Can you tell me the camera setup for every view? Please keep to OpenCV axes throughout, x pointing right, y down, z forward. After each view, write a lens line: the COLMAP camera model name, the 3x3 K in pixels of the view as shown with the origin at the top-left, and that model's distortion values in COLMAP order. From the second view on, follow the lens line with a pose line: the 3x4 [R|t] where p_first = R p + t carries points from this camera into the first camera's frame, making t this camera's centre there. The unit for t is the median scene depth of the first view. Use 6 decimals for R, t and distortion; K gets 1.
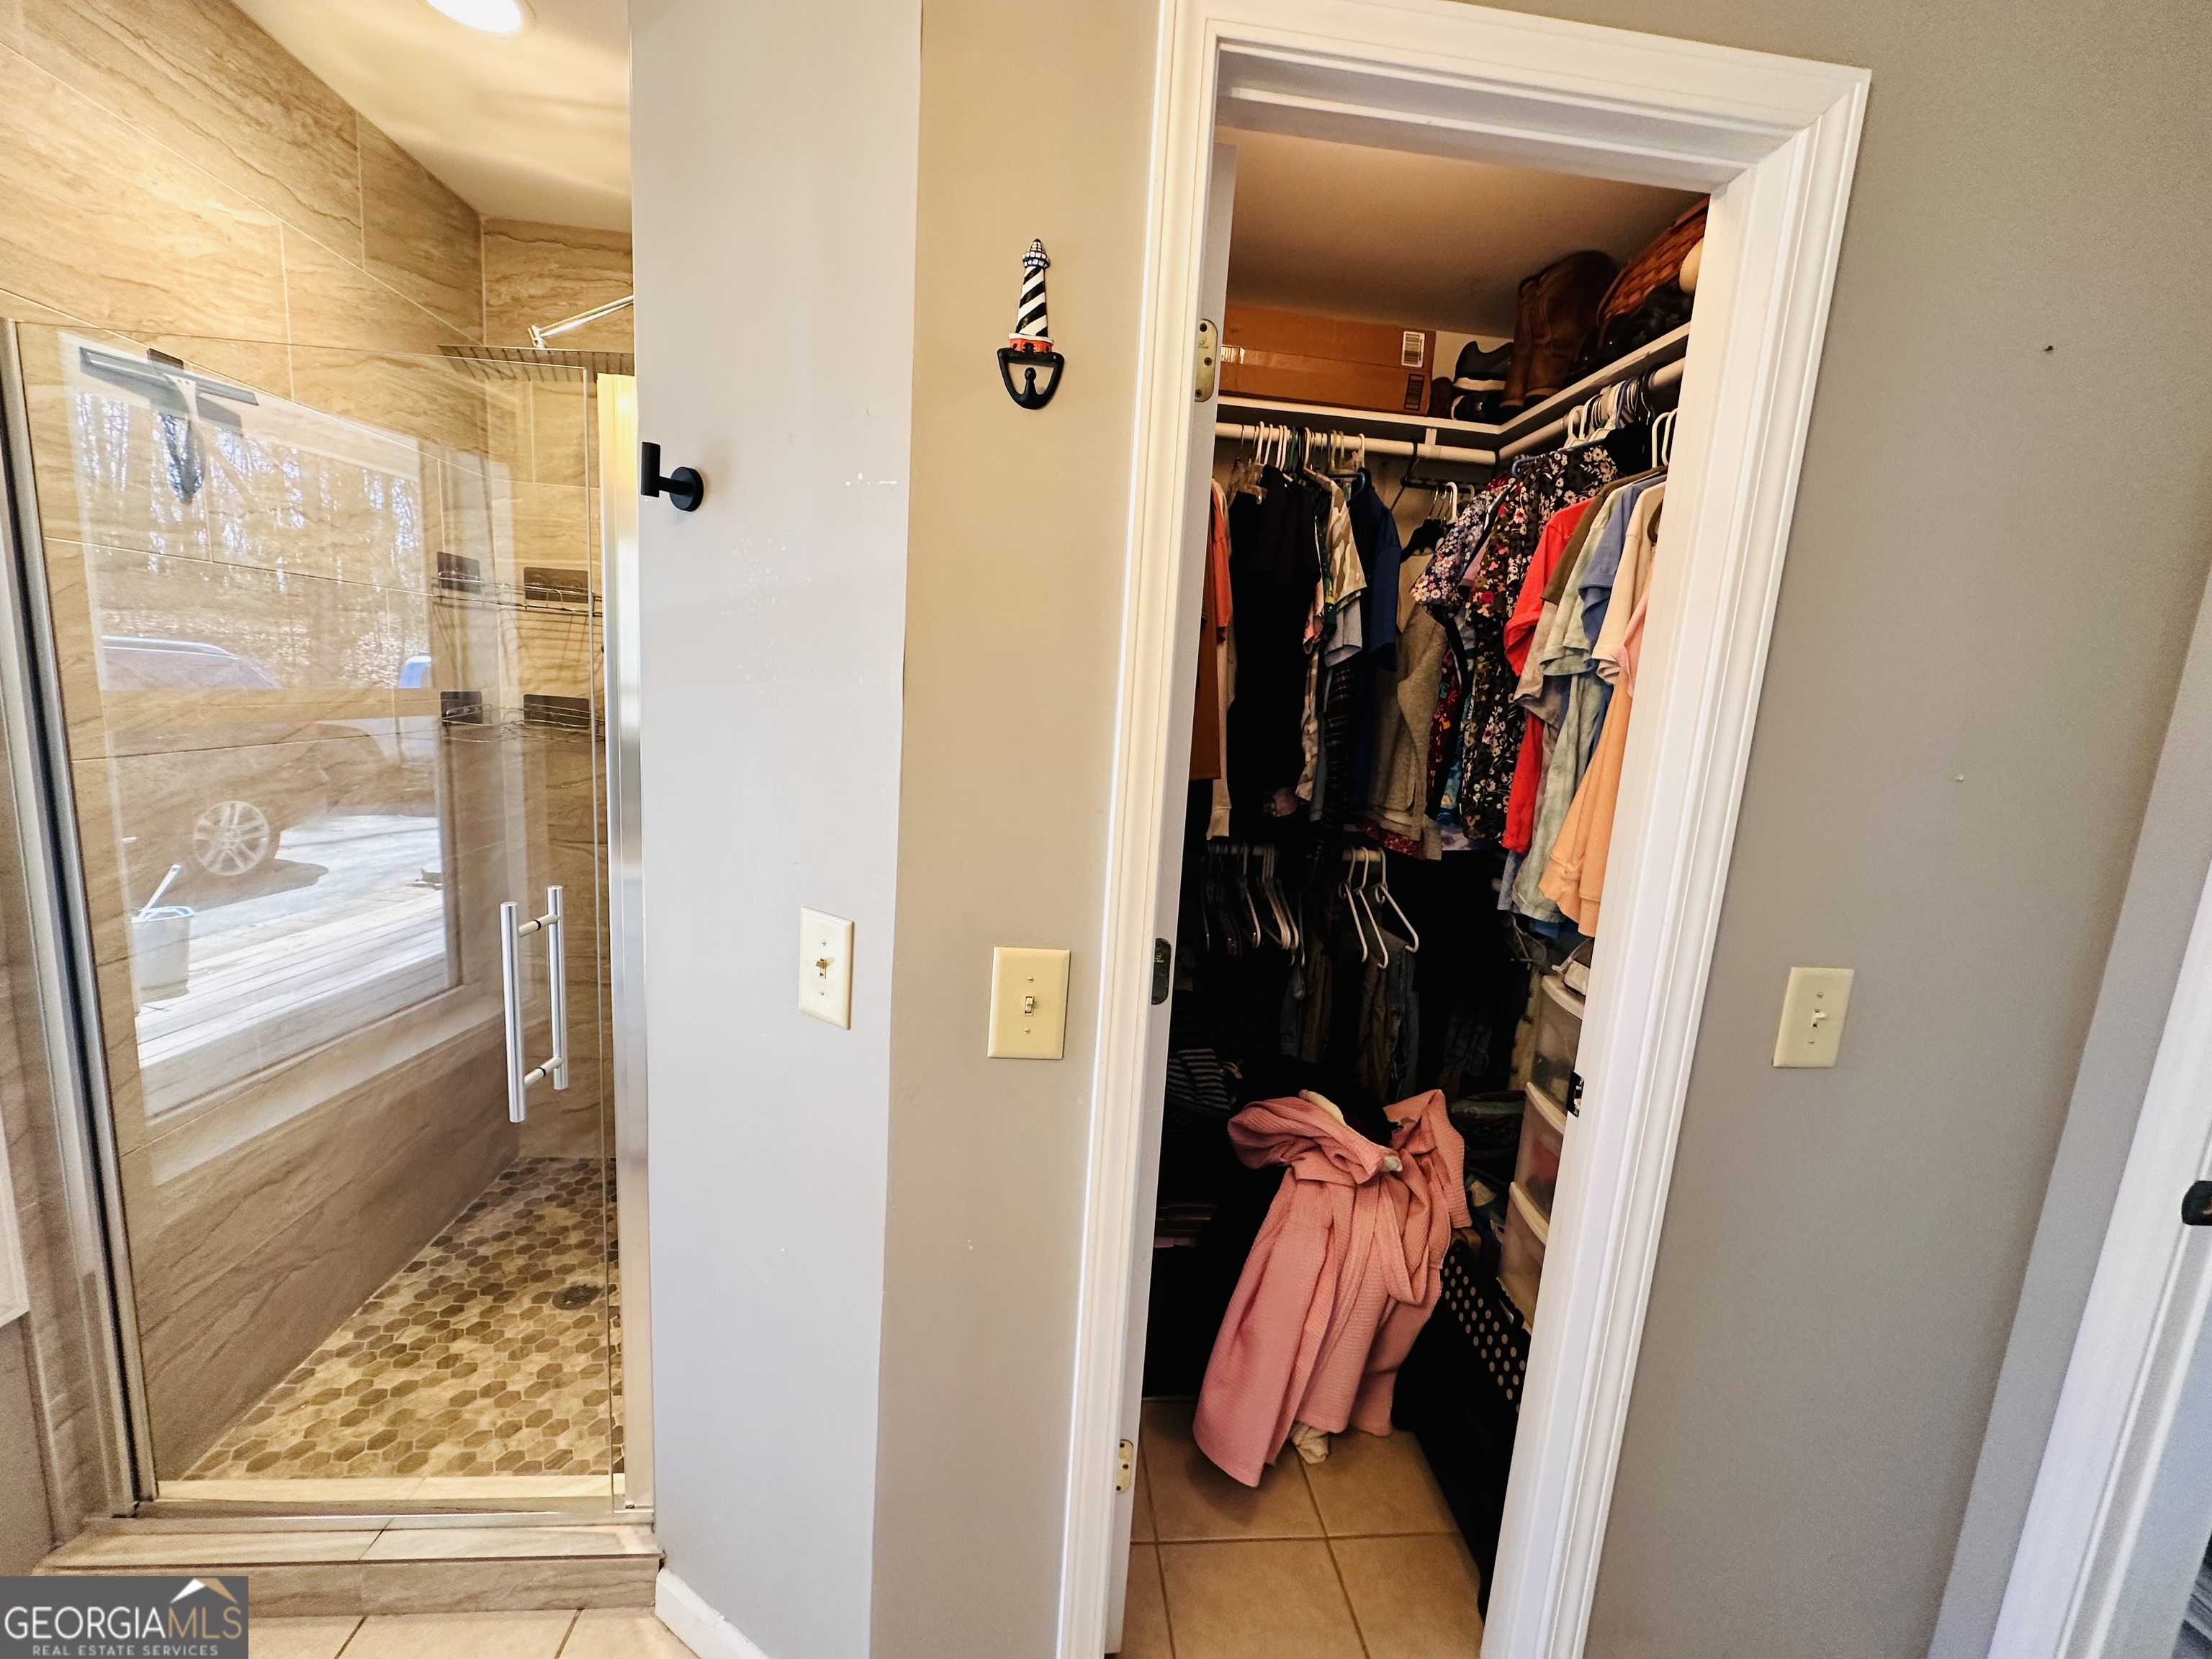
lens RADIAL K [[880.0, 0, 1100.1], [0, 880.0, 832.9], [0, 0, 1]] dist [0.001950, -0.000028]
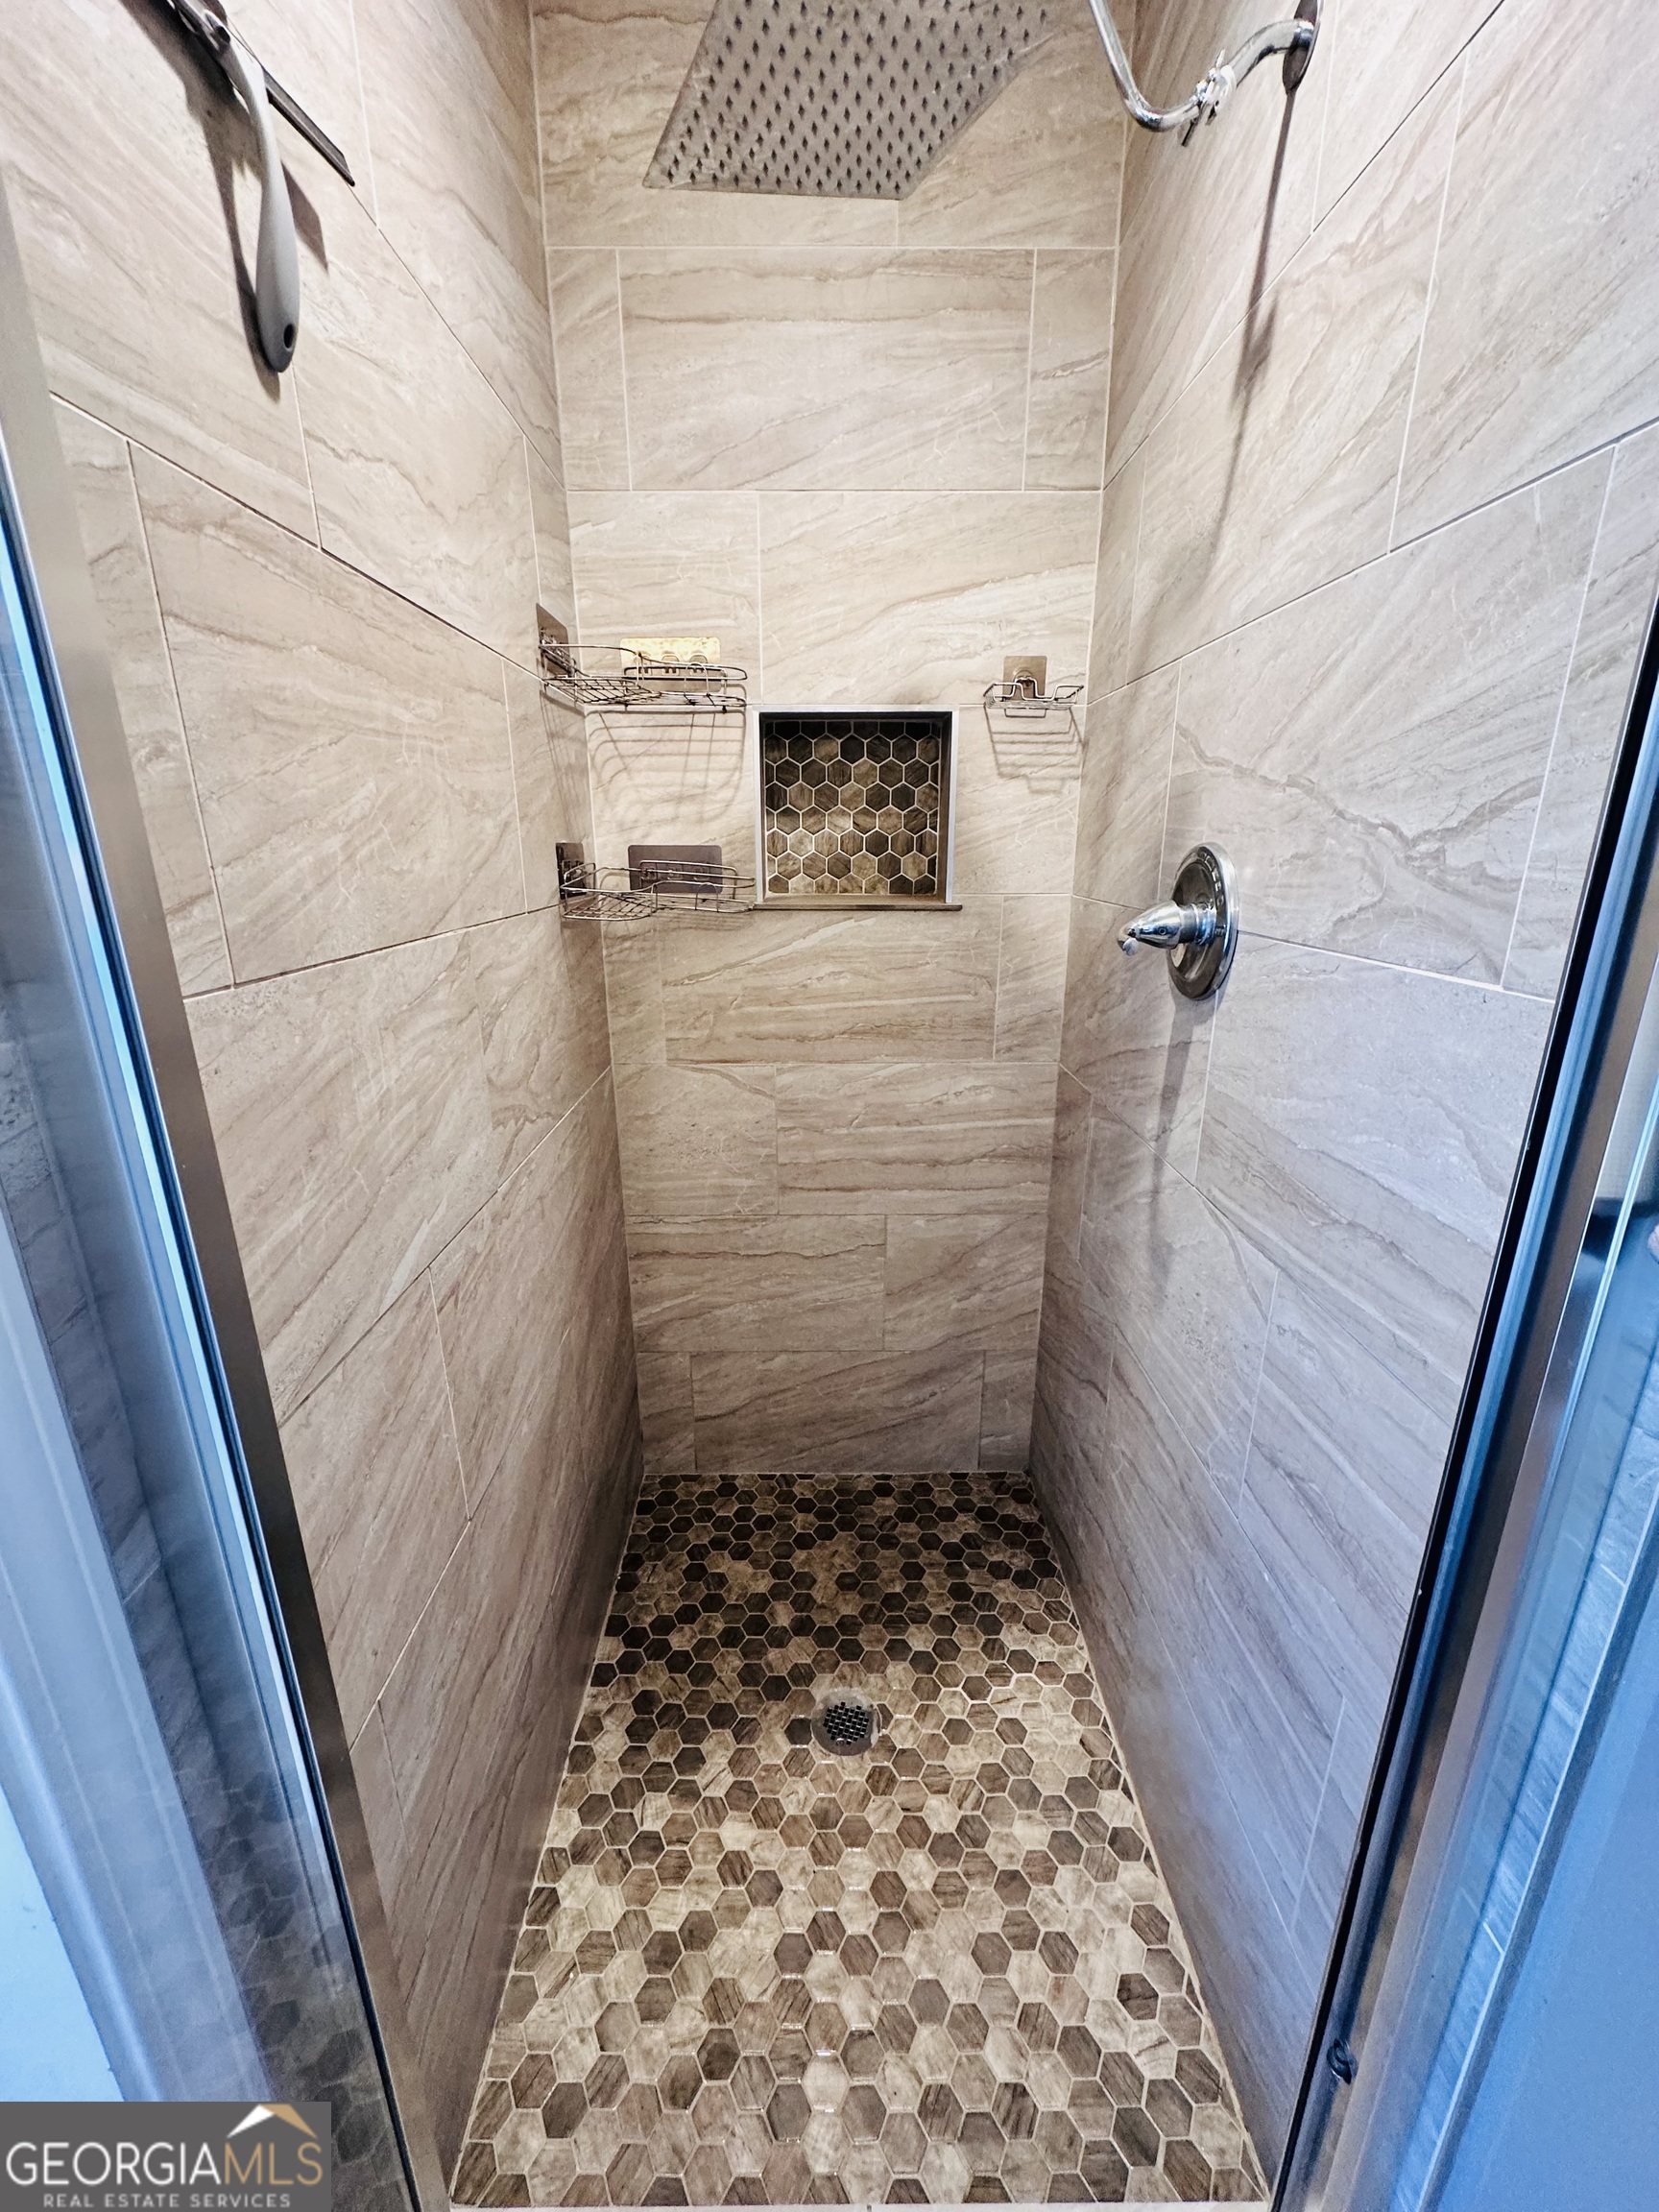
lens RADIAL K [[880.0, 0, 830.0], [0, 880.0, 1106.3], [0, 0, 1]] dist [0.001950, -0.000028]
pose [[0.994030, -0.048298, -0.097833, -0.493936], [0.060344, 0.990424, 0.124174, -0.039679], [0.090899, -0.129336, 0.987426, 0.366910]]
